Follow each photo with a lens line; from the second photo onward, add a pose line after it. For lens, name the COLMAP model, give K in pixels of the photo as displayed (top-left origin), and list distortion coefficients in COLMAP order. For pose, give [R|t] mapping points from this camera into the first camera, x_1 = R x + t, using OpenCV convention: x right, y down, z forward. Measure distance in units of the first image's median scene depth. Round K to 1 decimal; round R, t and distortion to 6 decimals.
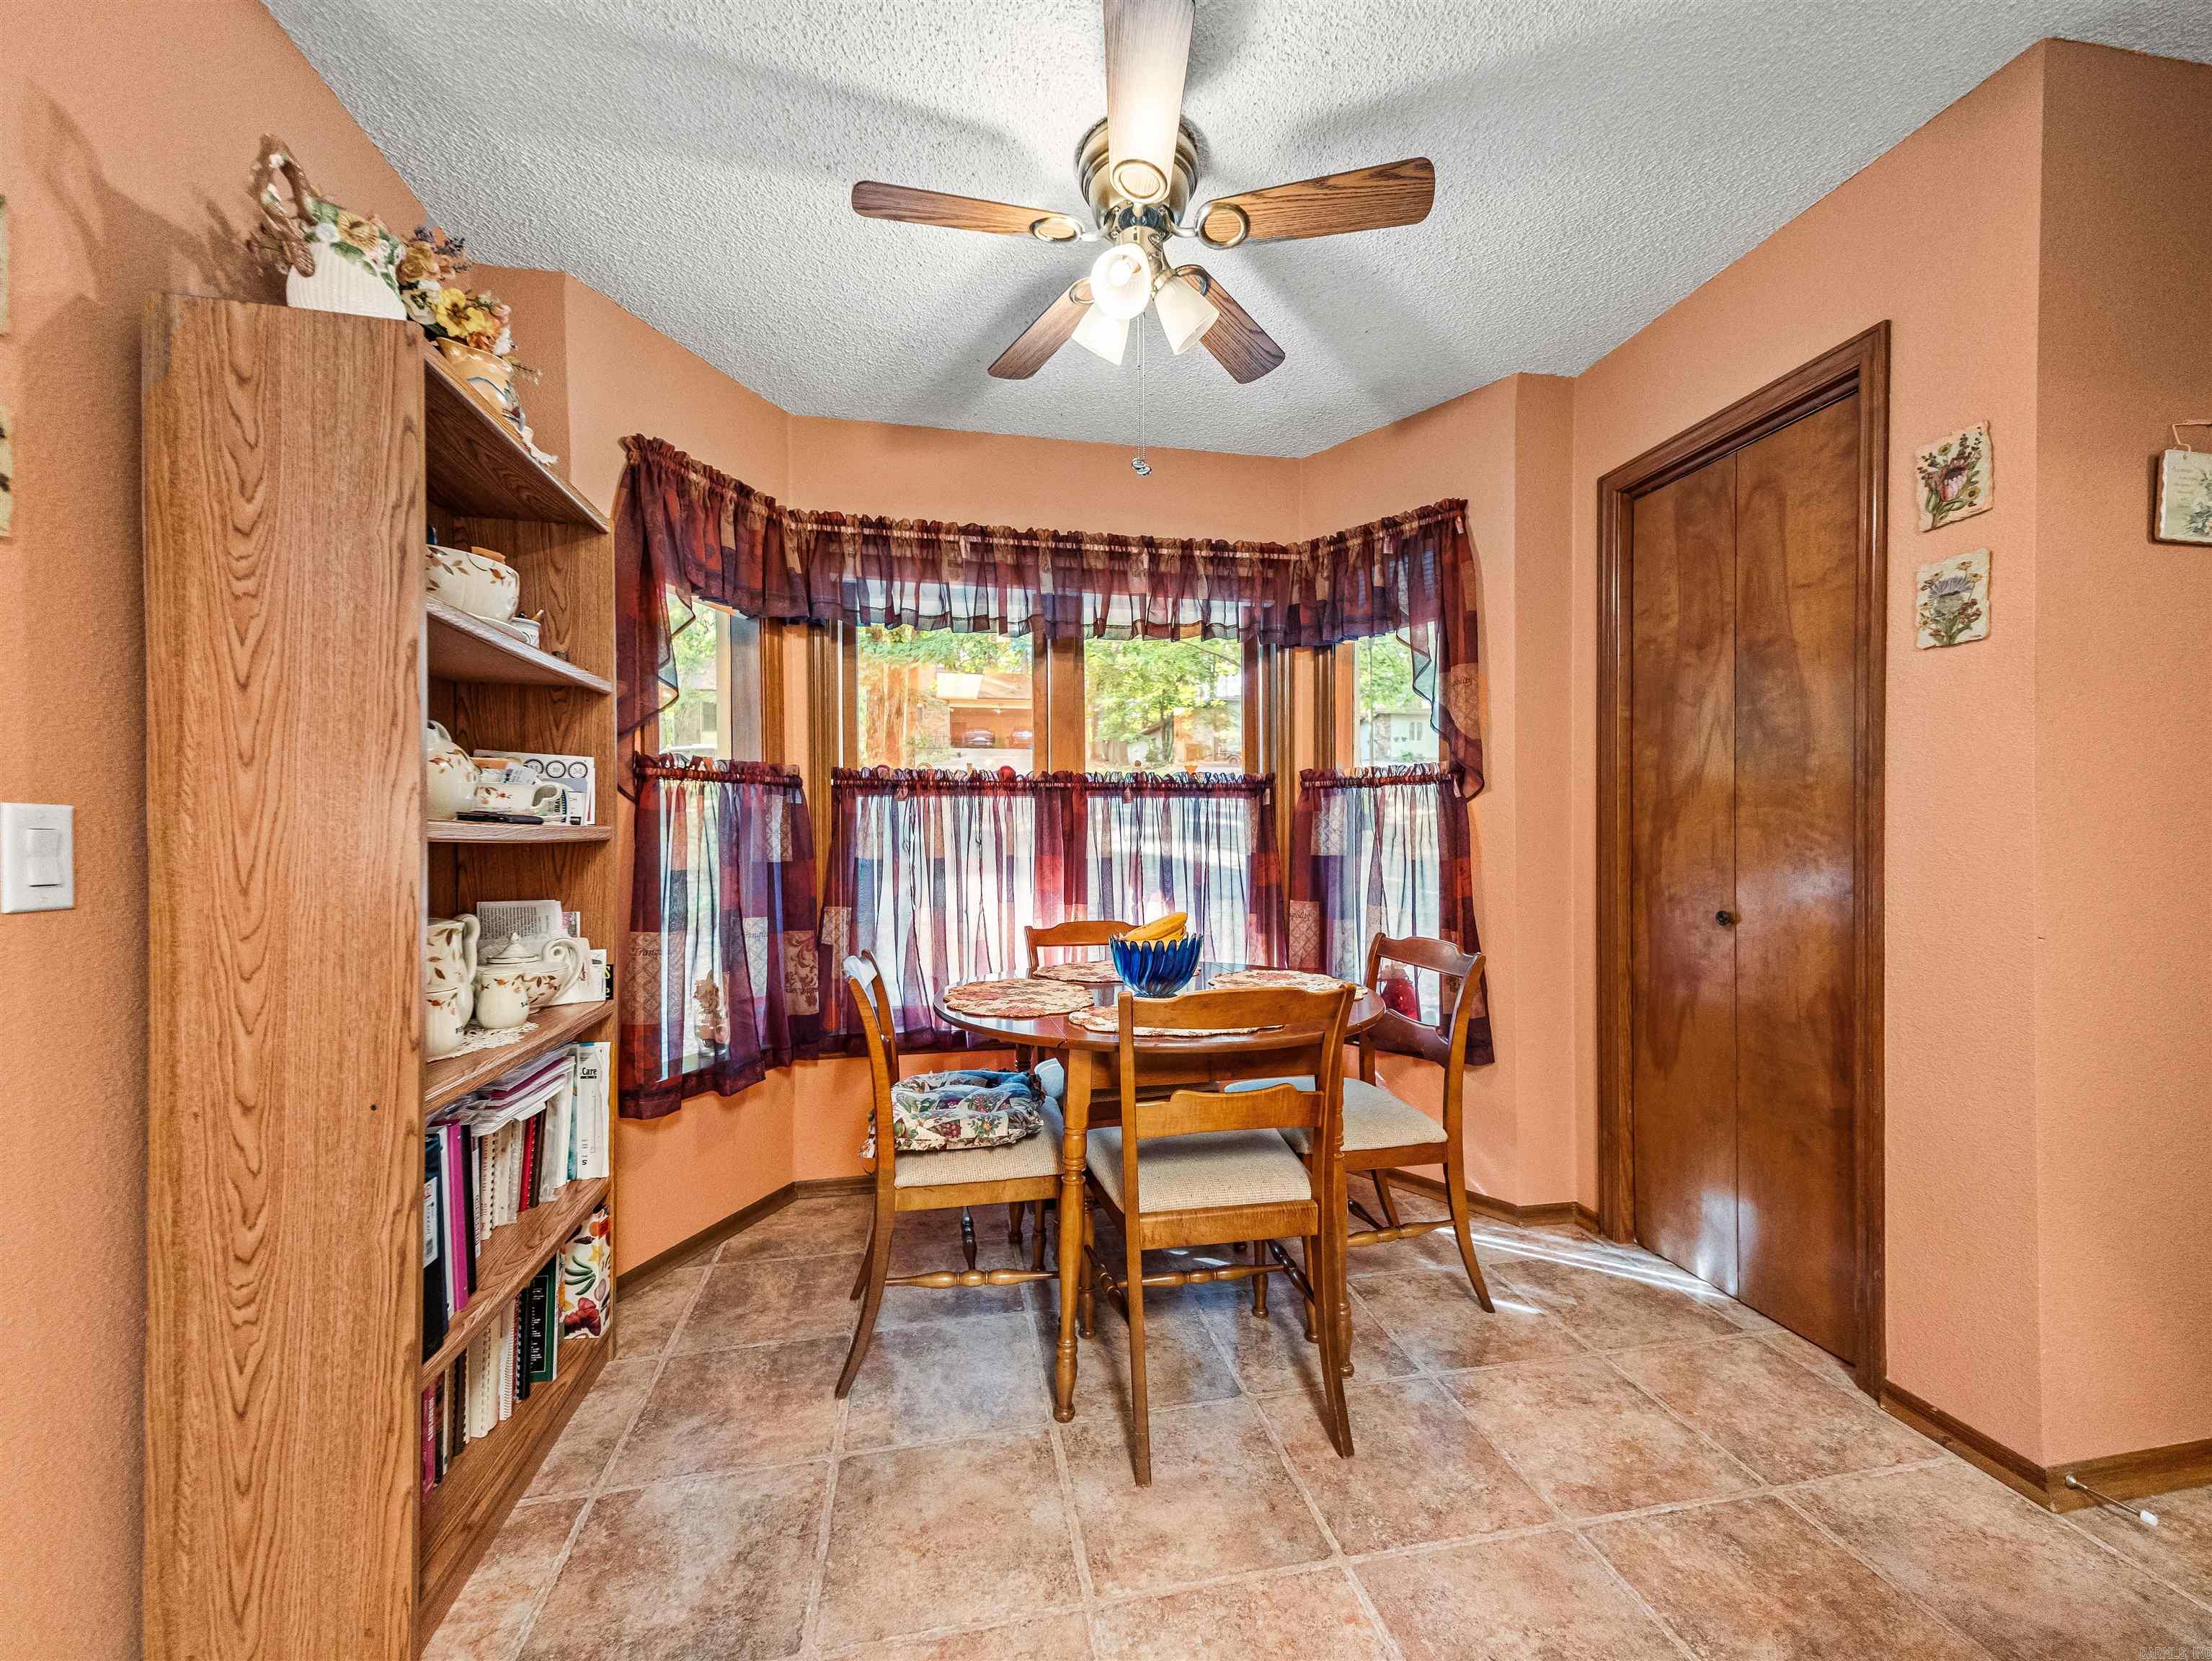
lens RADIAL K [[851.8, 0, 1101.8], [0, 851.8, 849.2], [0, 0, 1]] dist [0.039656, -0.013397]
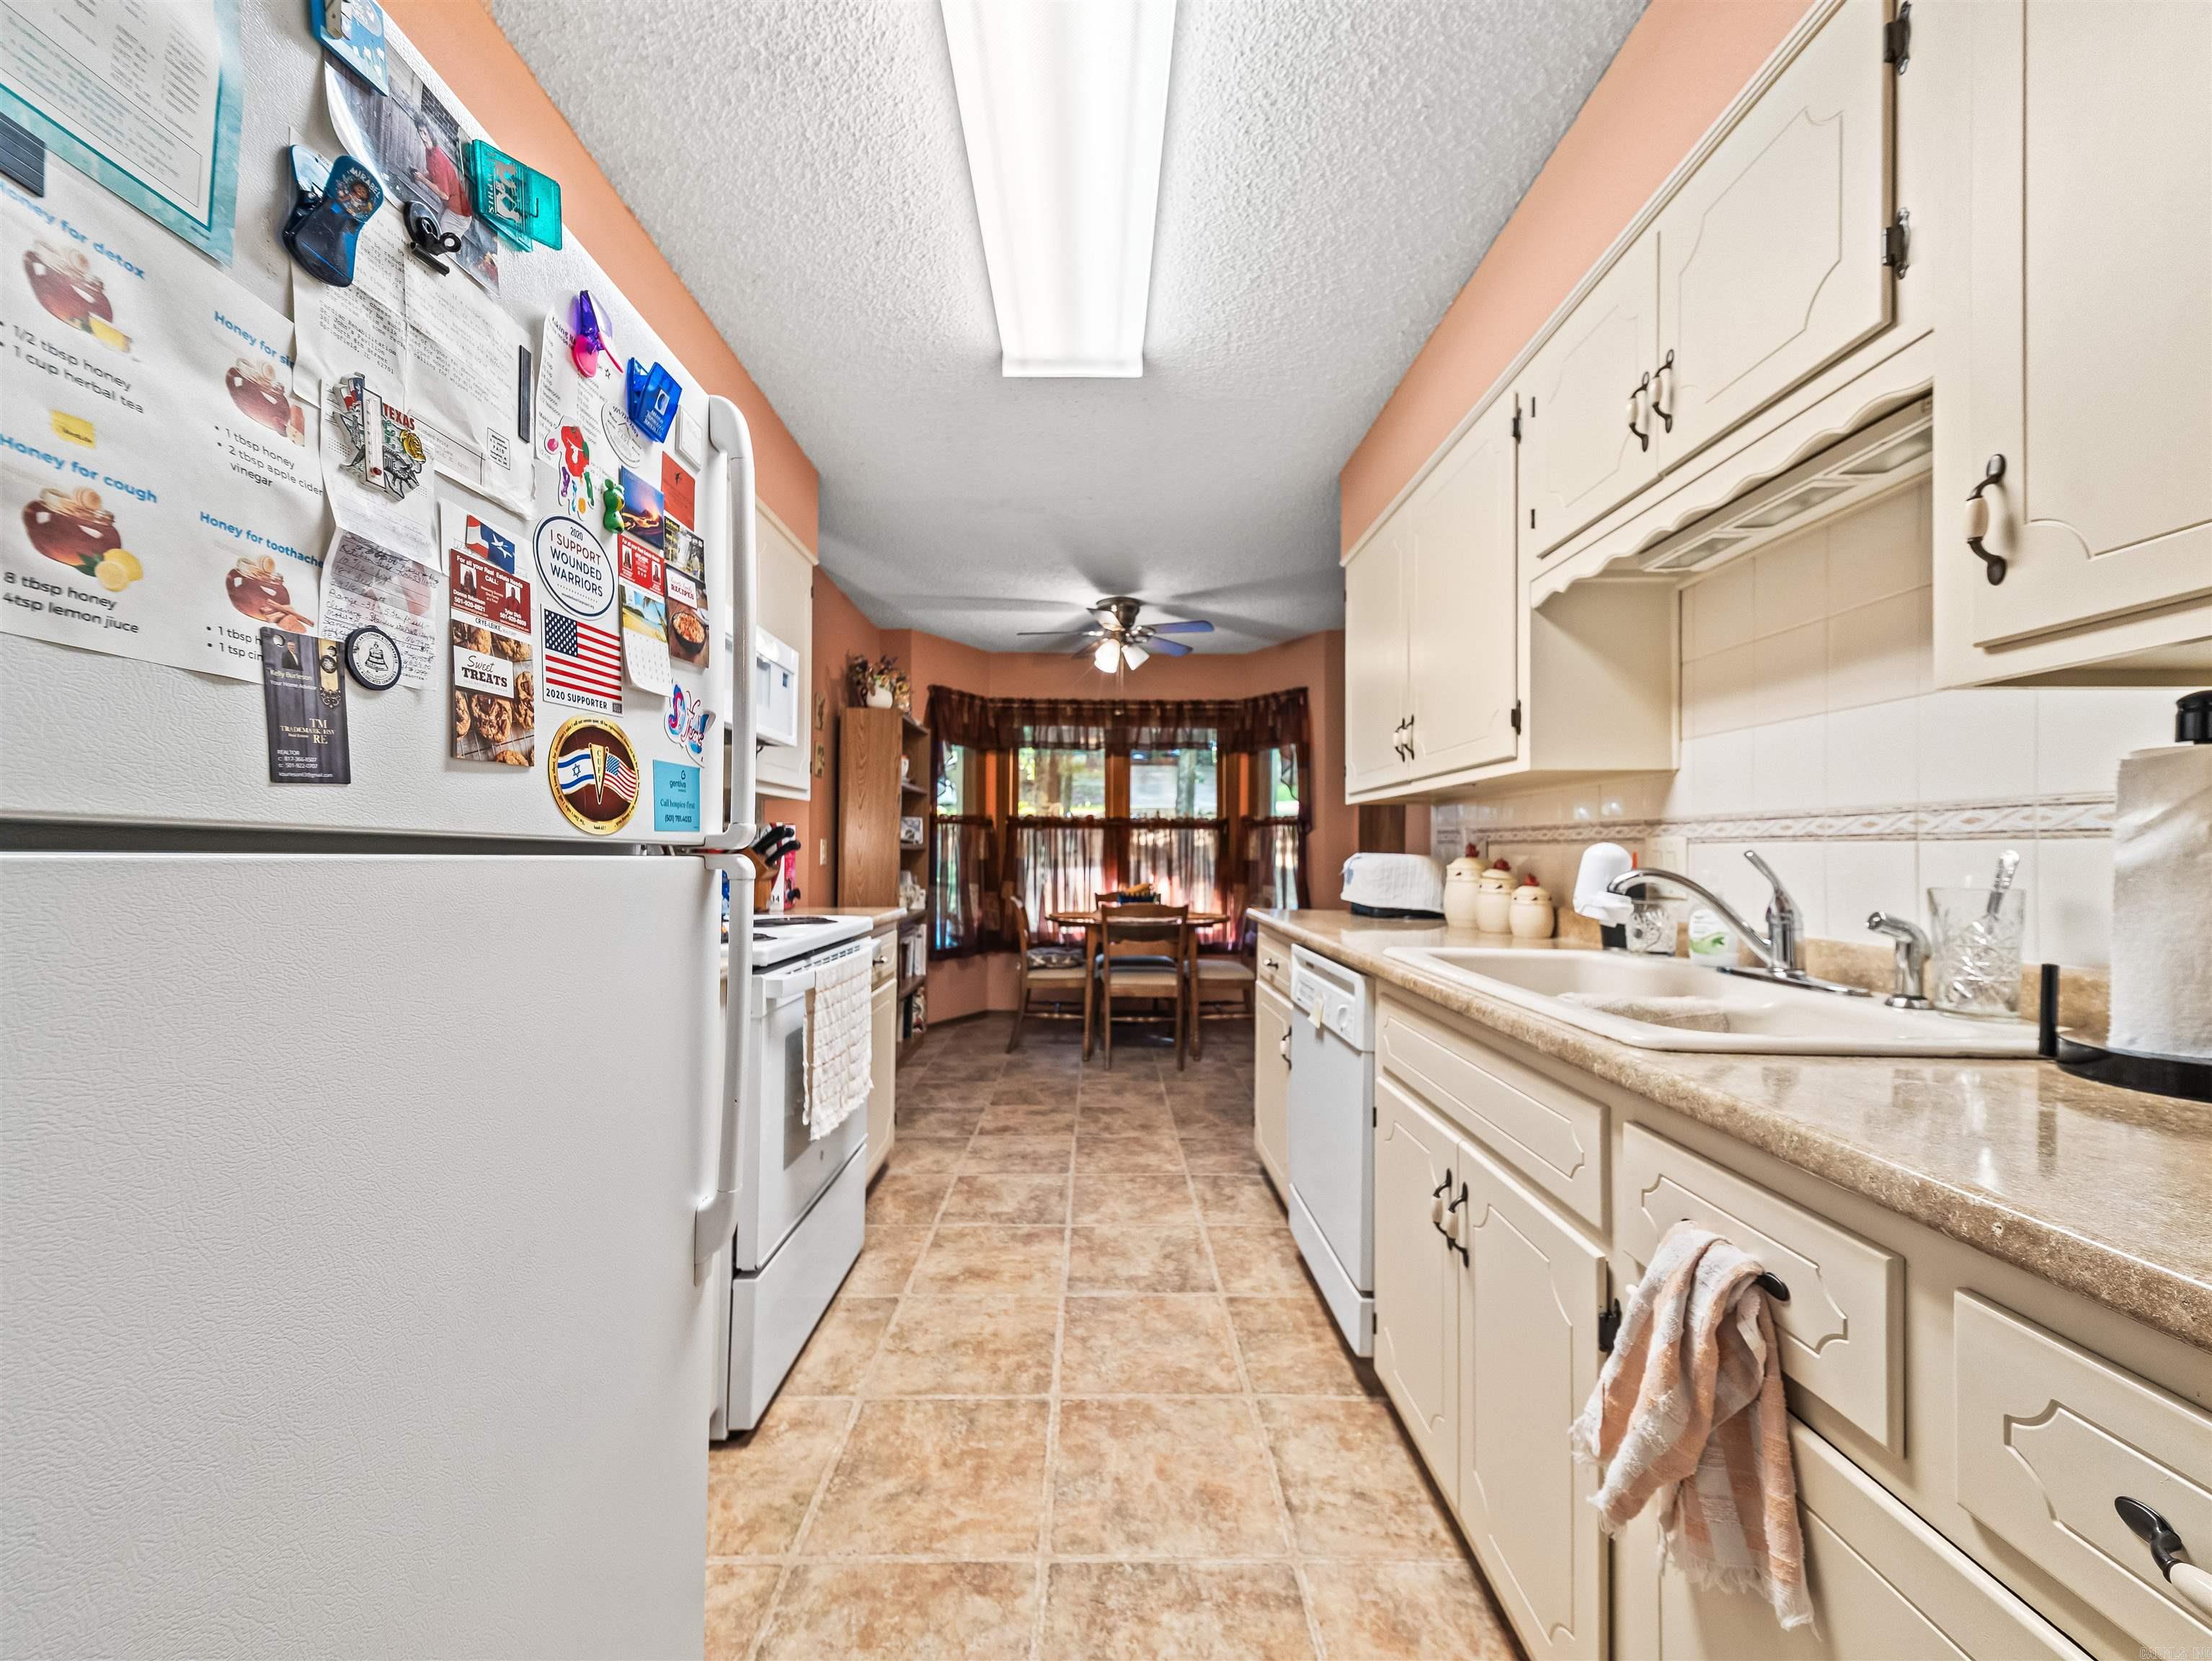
lens RADIAL K [[851.8, 0, 1101.8], [0, 851.8, 849.2], [0, 0, 1]] dist [0.039656, -0.013397]
pose [[0.981608, 0.010481, -0.190622, 0.325585], [-0.012684, 0.999866, -0.010336, 0.007137], [0.190488, 0.012564, 0.981609, -1.047226]]
